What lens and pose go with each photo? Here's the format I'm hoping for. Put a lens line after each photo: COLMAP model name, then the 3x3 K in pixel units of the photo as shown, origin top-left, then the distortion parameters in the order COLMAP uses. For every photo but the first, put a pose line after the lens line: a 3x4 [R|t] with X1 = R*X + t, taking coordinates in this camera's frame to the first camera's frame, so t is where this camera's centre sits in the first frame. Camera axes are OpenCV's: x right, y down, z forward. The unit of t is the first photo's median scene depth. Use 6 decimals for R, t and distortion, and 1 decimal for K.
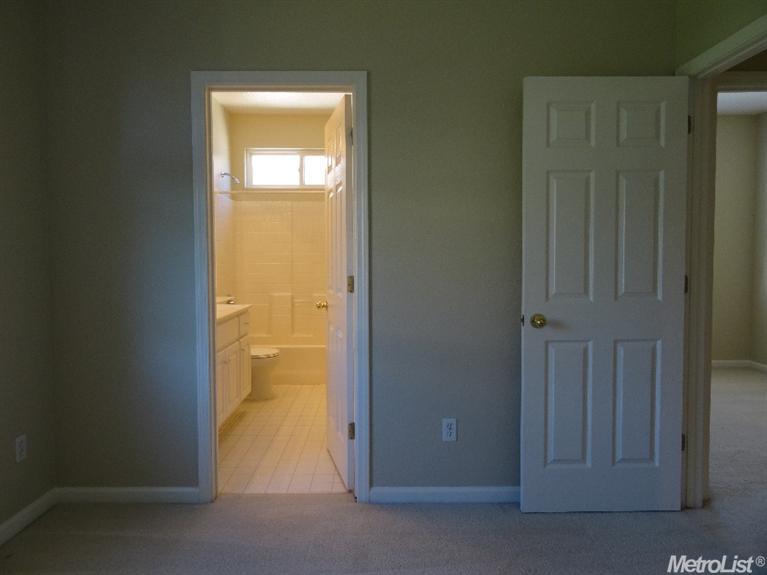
lens RADIAL K [[547.6, 0, 383.5], [0, 547.6, 287.5], [0, 0, 1]] dist [-0.006466, -0.000773]
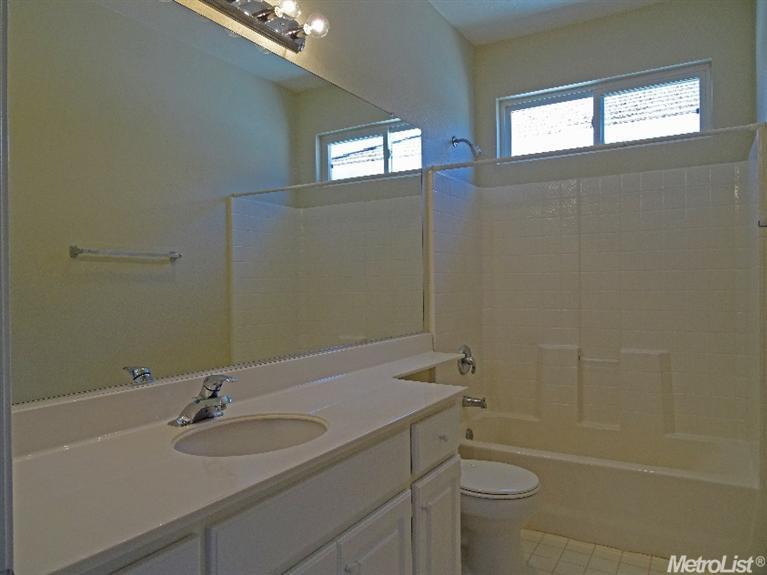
lens RADIAL K [[547.6, 0, 383.5], [0, 547.6, 287.5], [0, 0, 1]] dist [-0.006466, -0.000773]
pose [[0.848002, -0.005146, -0.529969, -0.042389], [-0.012427, 0.999485, -0.029589, -0.029191], [0.529848, 0.031677, 0.847501, 0.433720]]
